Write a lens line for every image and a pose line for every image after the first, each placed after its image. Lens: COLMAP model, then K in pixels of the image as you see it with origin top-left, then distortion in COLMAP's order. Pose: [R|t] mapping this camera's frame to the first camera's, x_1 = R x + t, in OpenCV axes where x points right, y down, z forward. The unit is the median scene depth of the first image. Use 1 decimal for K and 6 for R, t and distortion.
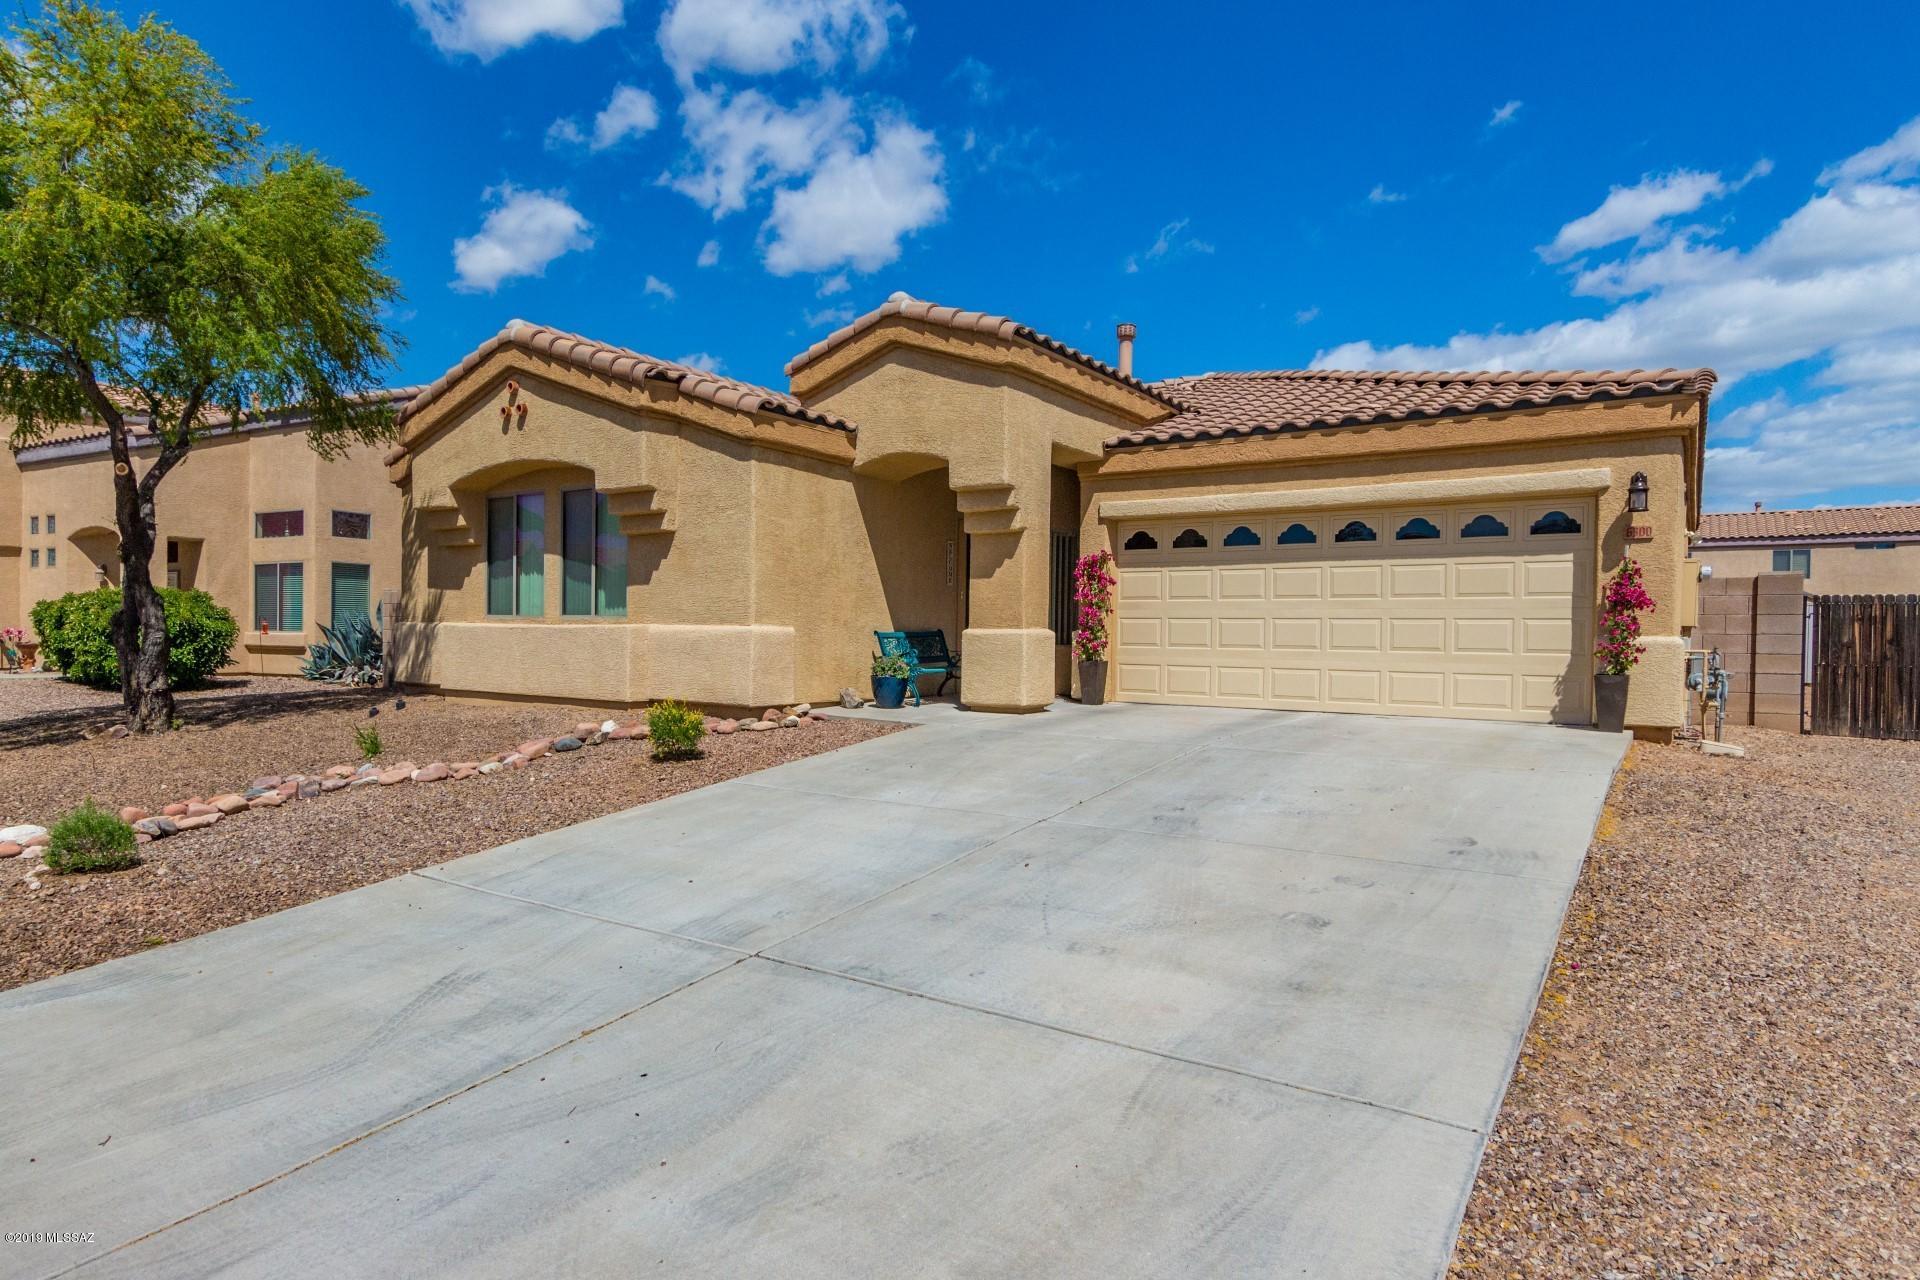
lens RADIAL K [[1069.9, 0, 960.0], [0, 1069.9, 640.8], [0, 0, 1]] dist [0.005199, 0.000984]
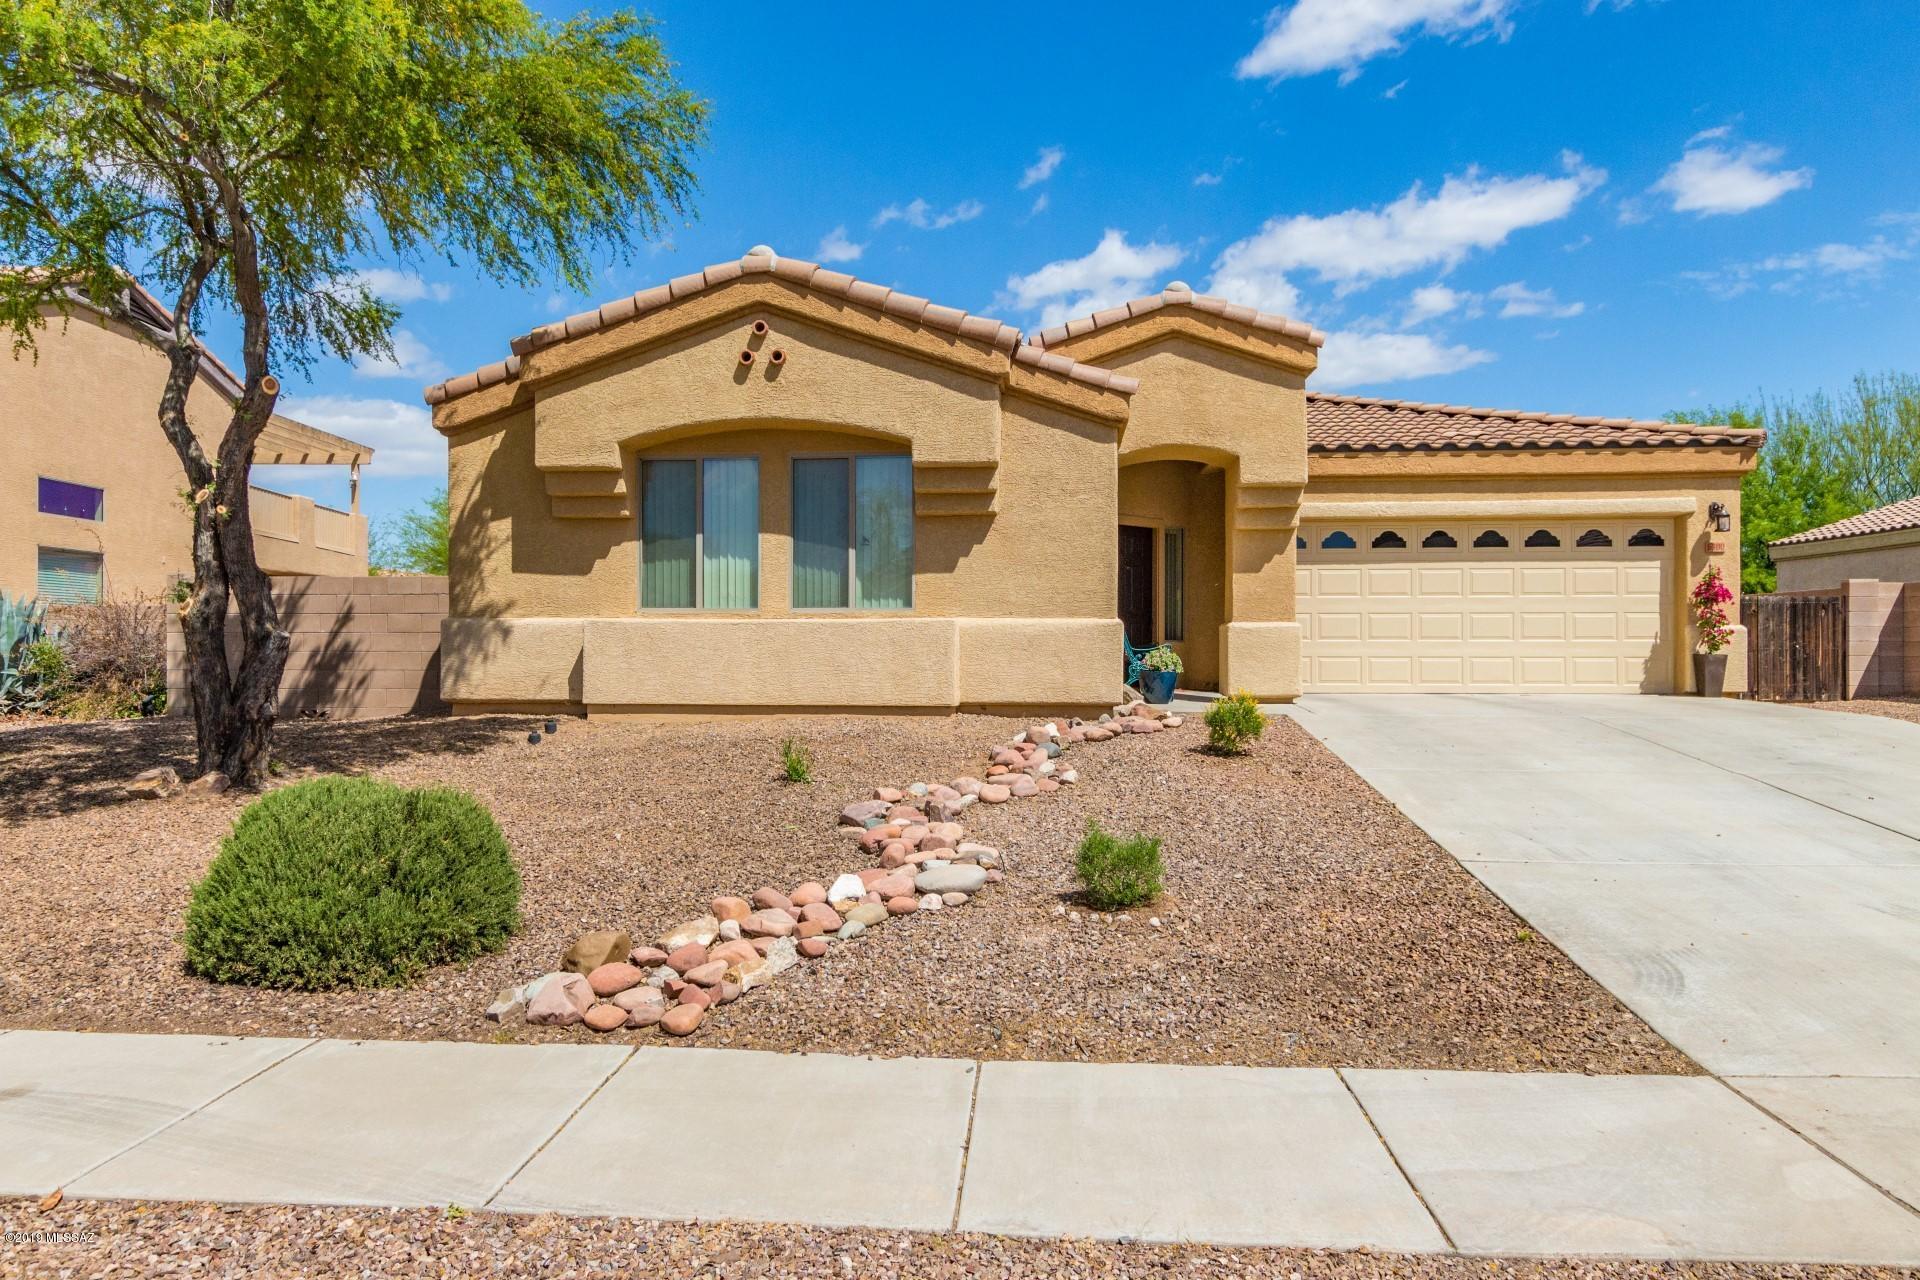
lens RADIAL K [[1154.9, 0, 961.4], [0, 1154.9, 637.0], [0, 0, 1]] dist [0.009591, -0.001453]
pose [[0.873044, -0.007818, 0.487578, -0.758065], [0.013087, 0.999887, -0.007401, 0.007568], [-0.487465, 0.012843, 0.873048, 0.169995]]
